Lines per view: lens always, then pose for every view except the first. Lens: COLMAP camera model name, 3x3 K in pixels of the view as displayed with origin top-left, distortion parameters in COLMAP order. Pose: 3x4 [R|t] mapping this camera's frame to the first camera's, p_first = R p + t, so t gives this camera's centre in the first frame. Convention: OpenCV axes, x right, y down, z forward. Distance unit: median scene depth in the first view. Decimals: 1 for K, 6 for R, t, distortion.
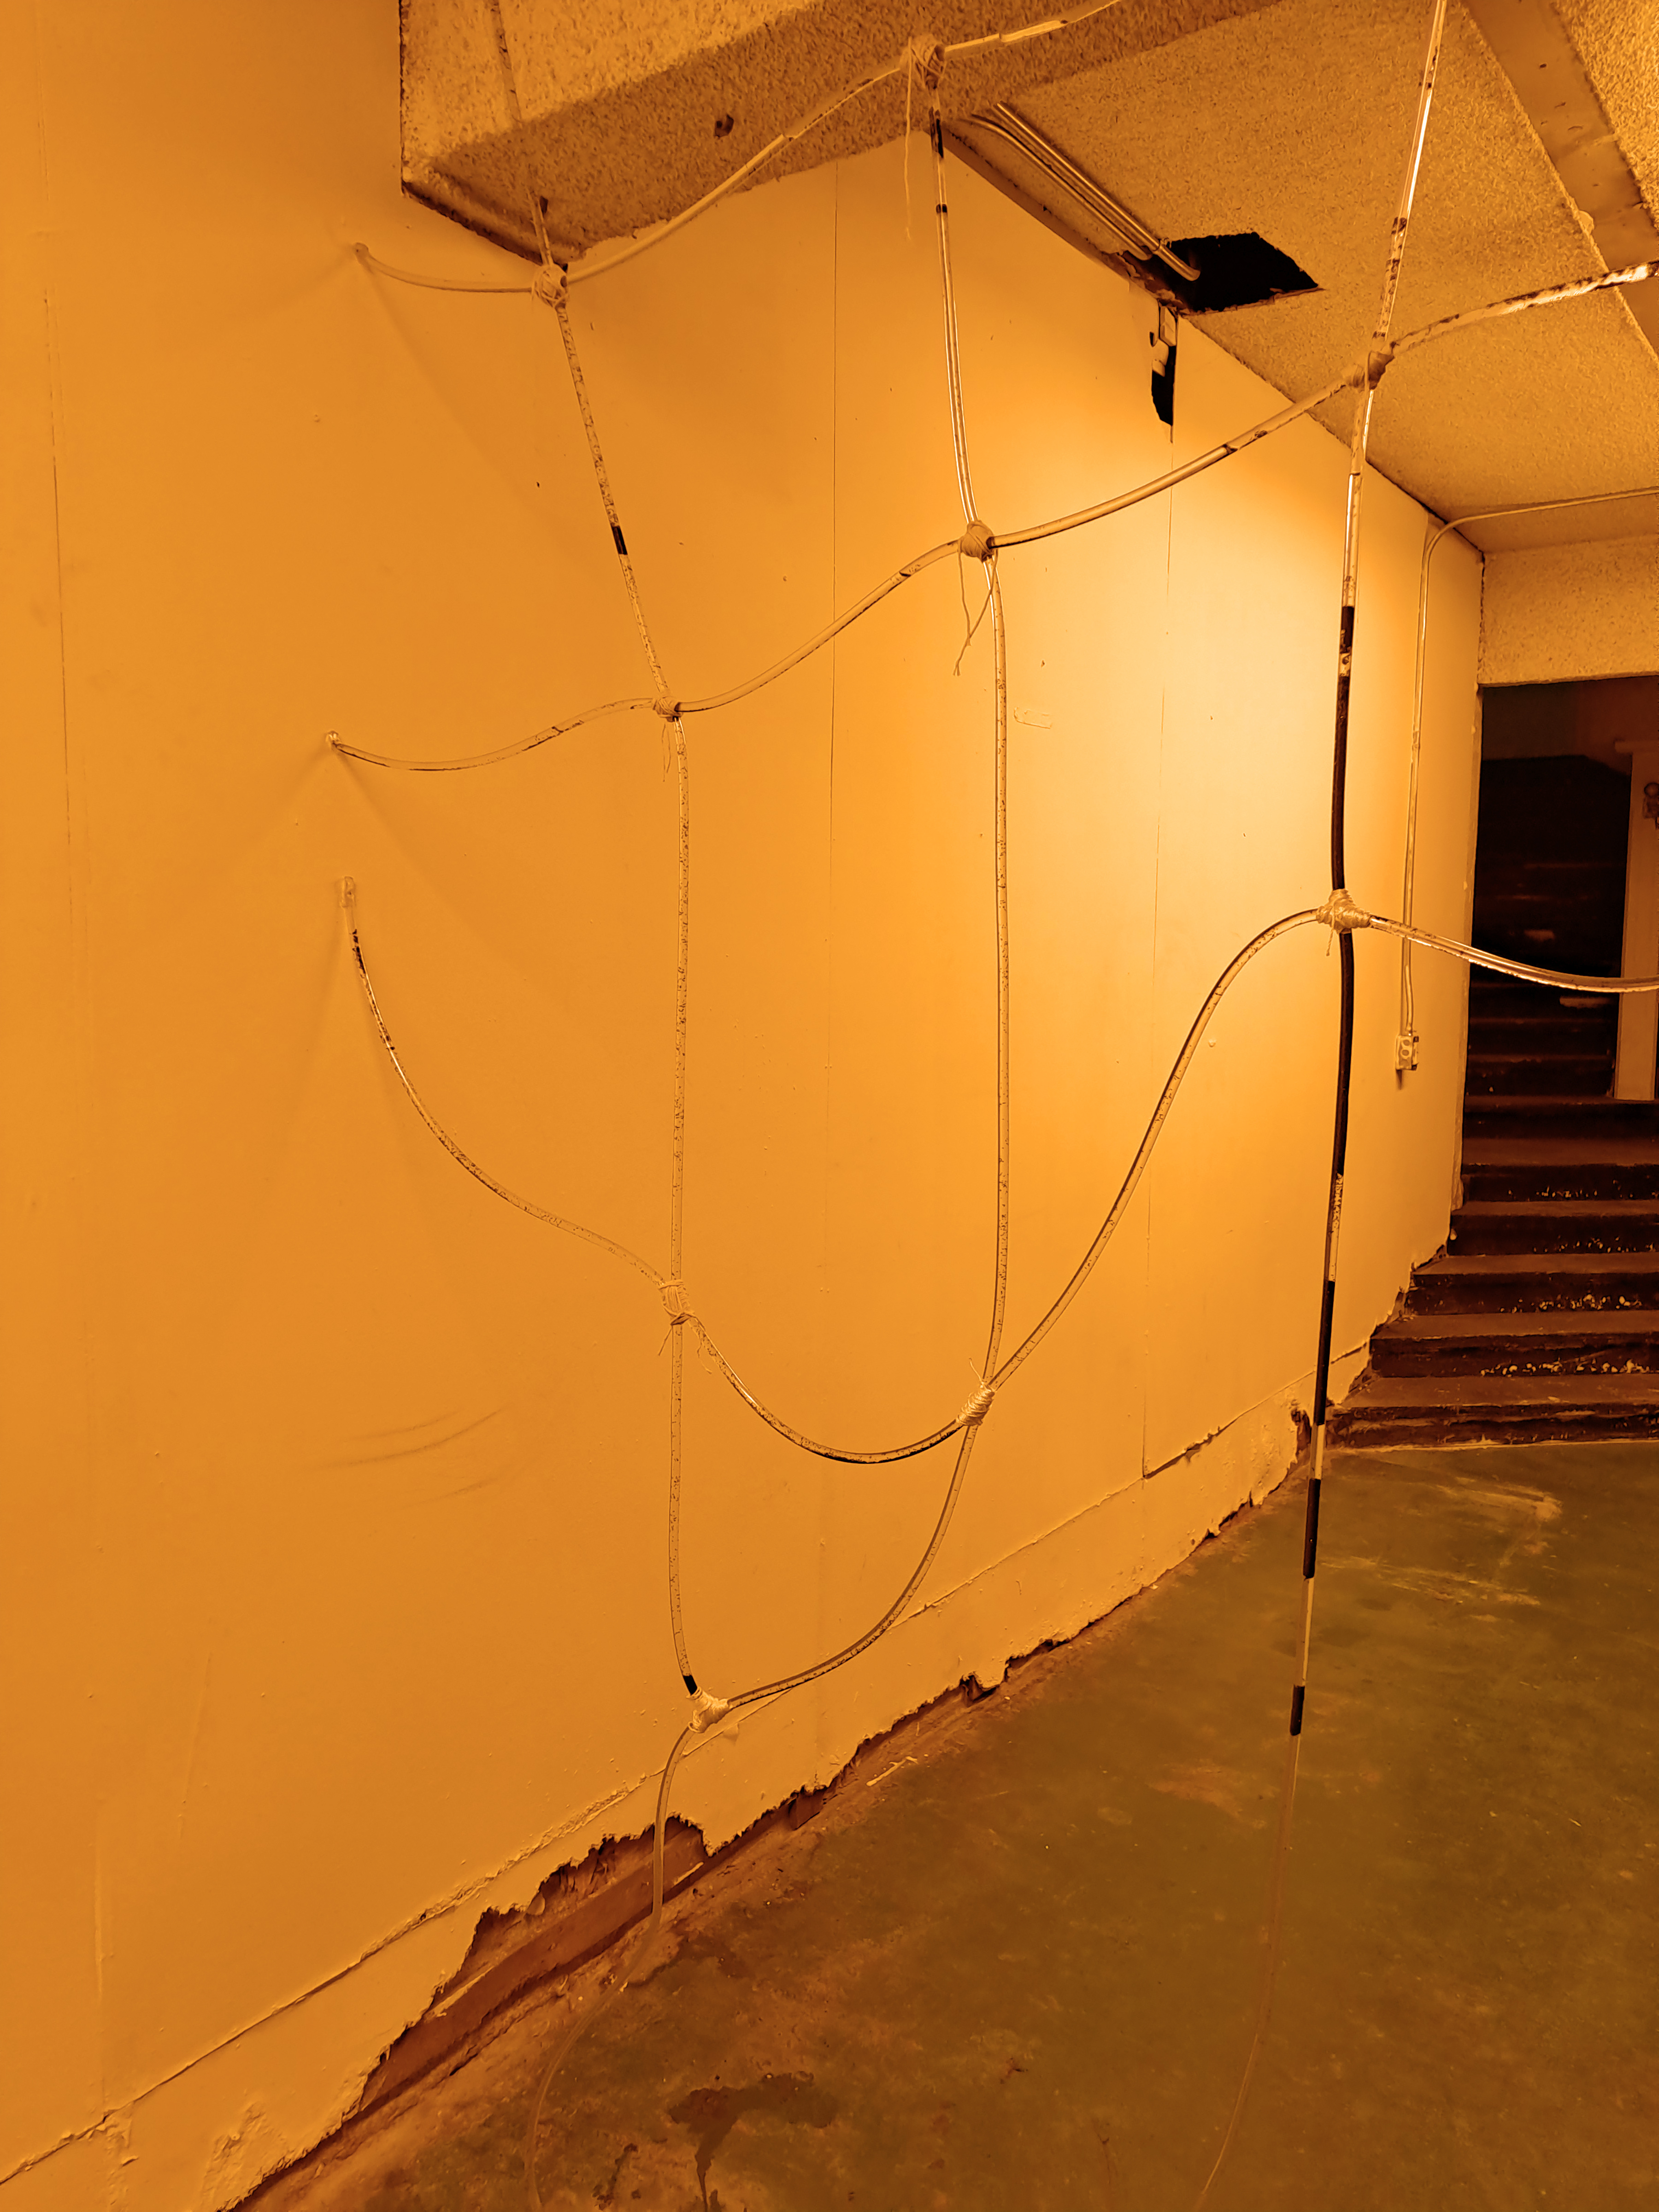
lens RADIAL K [[1614.3, 0, 829.5], [0, 1614.3, 1106.0], [0, 0, 1]] dist [0.062161, -0.050048]
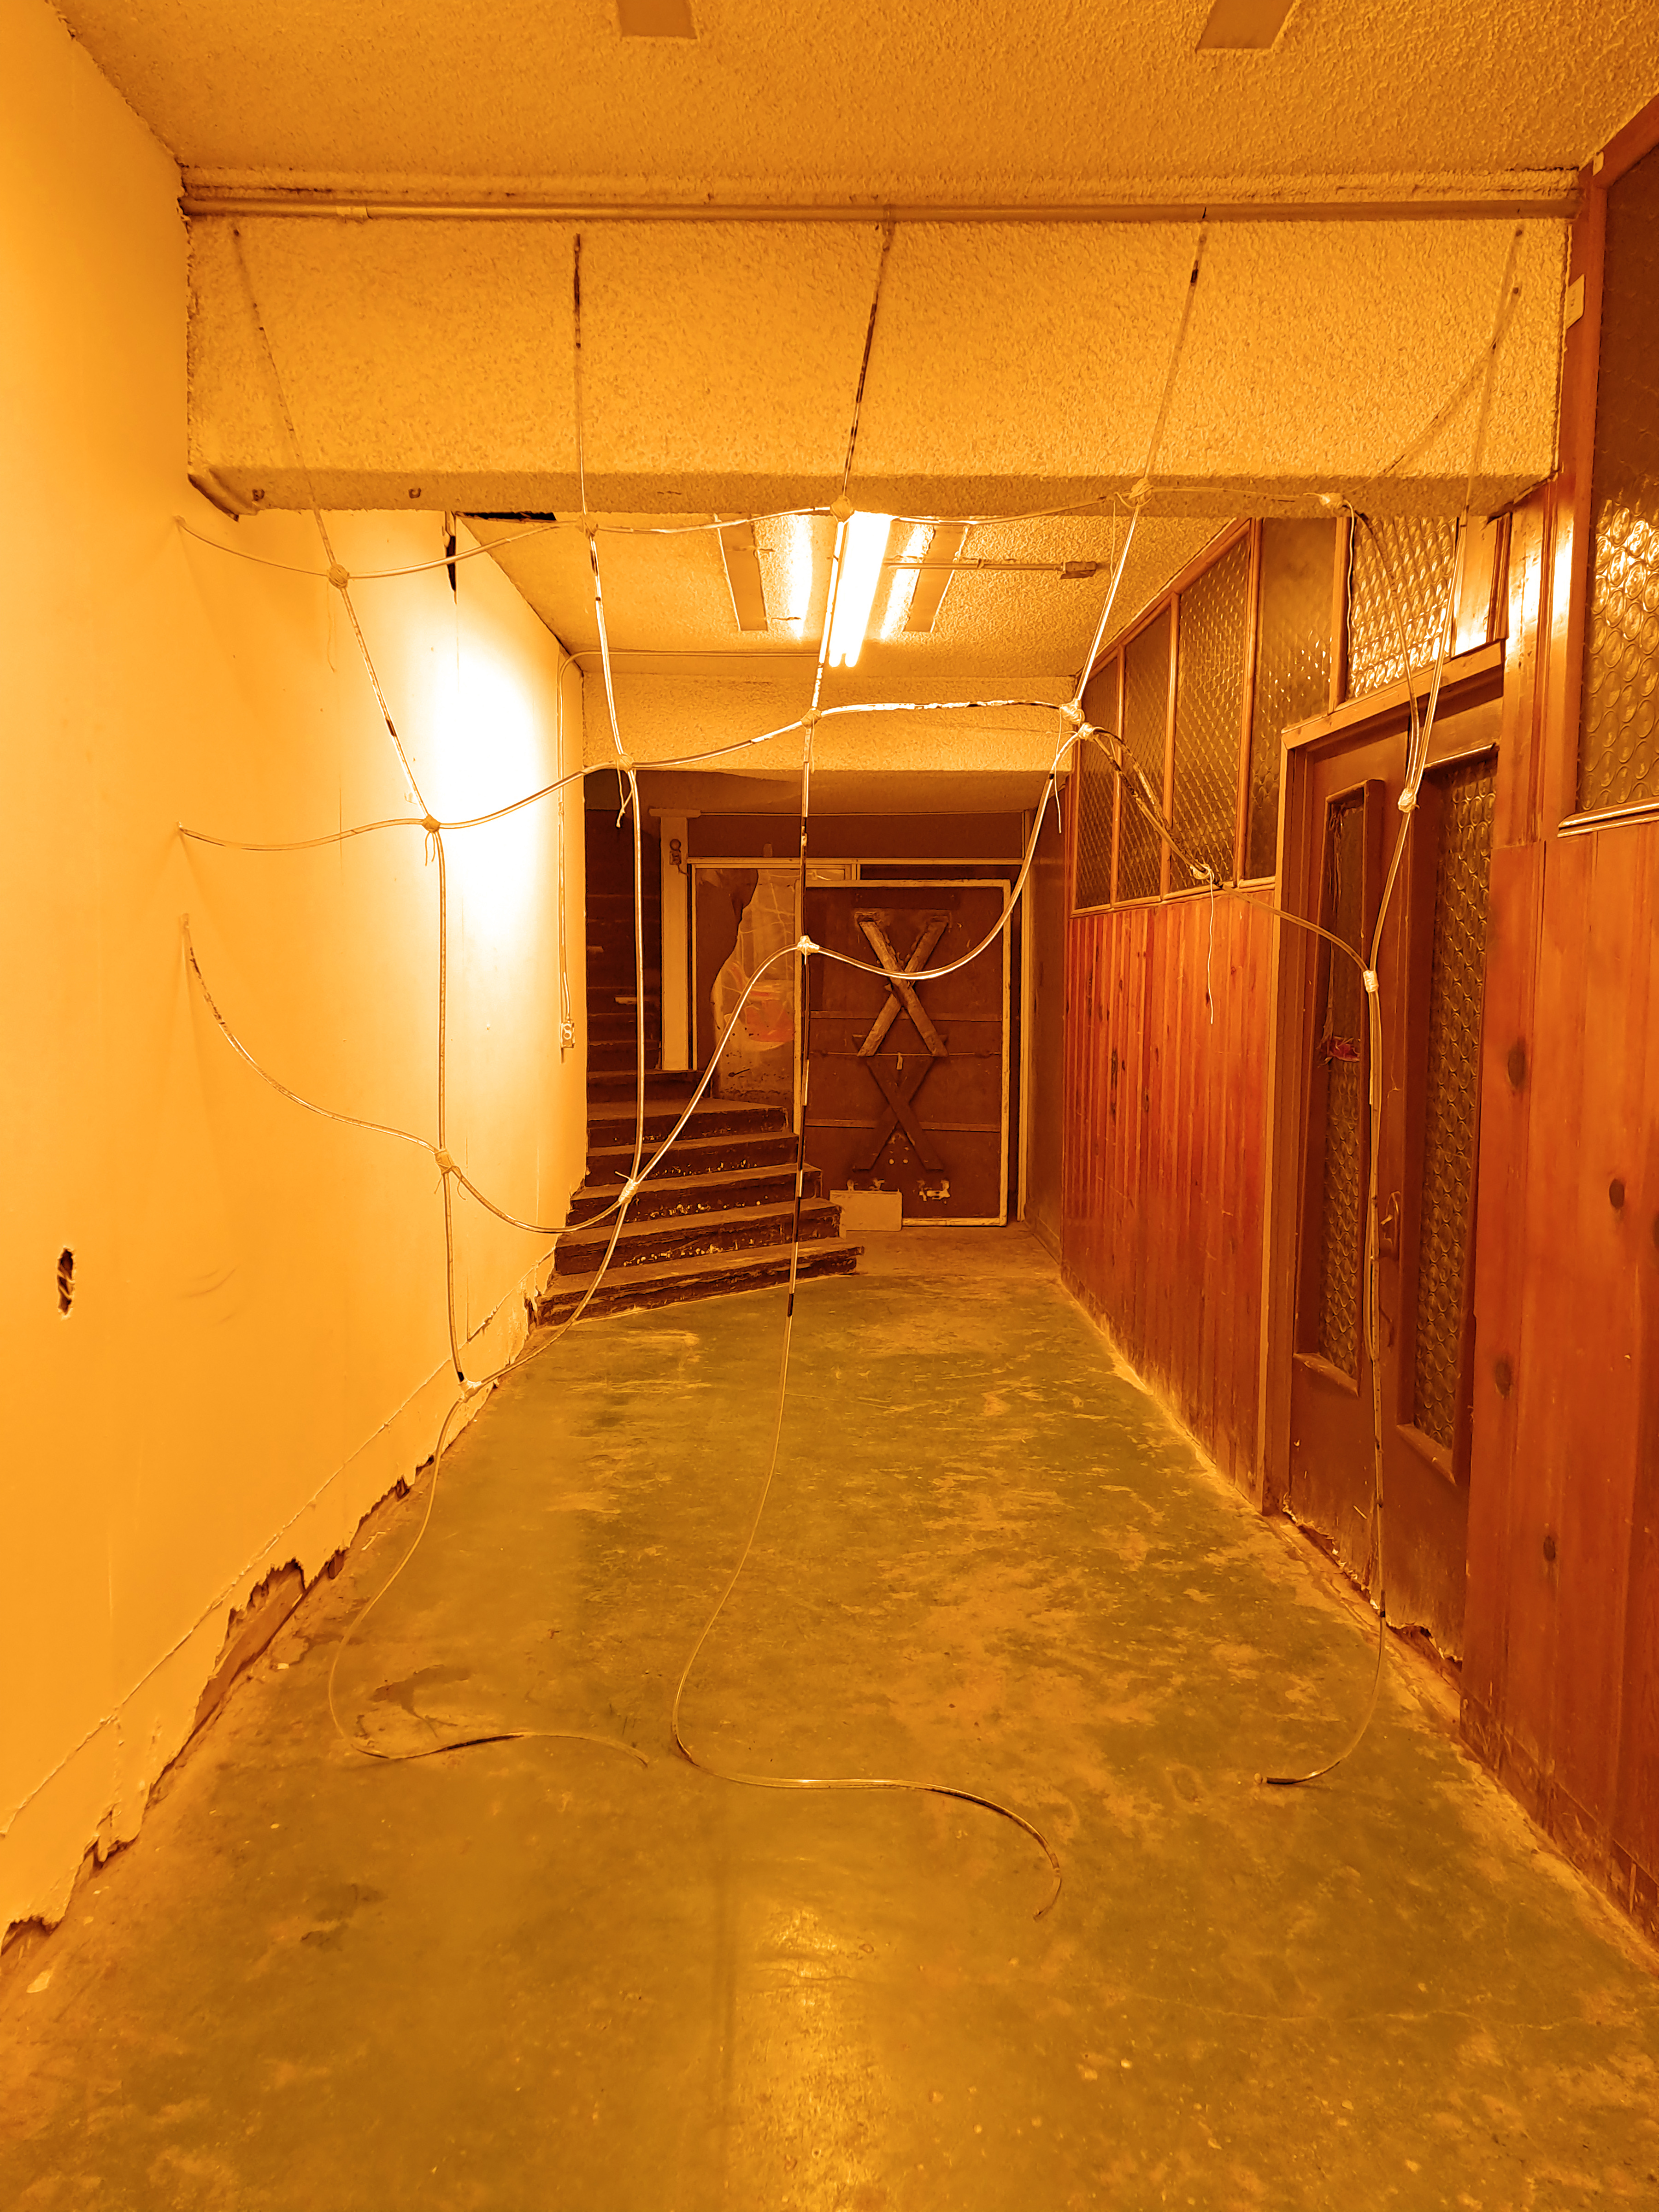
lens RADIAL K [[1614.3, 0, 829.5], [0, 1614.3, 1106.0], [0, 0, 1]] dist [0.062161, -0.050048]
pose [[0.808257, -0.056330, 0.586129, -0.388304], [0.059955, 0.998113, 0.013246, 0.031434], [-0.585769, 0.024435, 0.810110, -0.335196]]
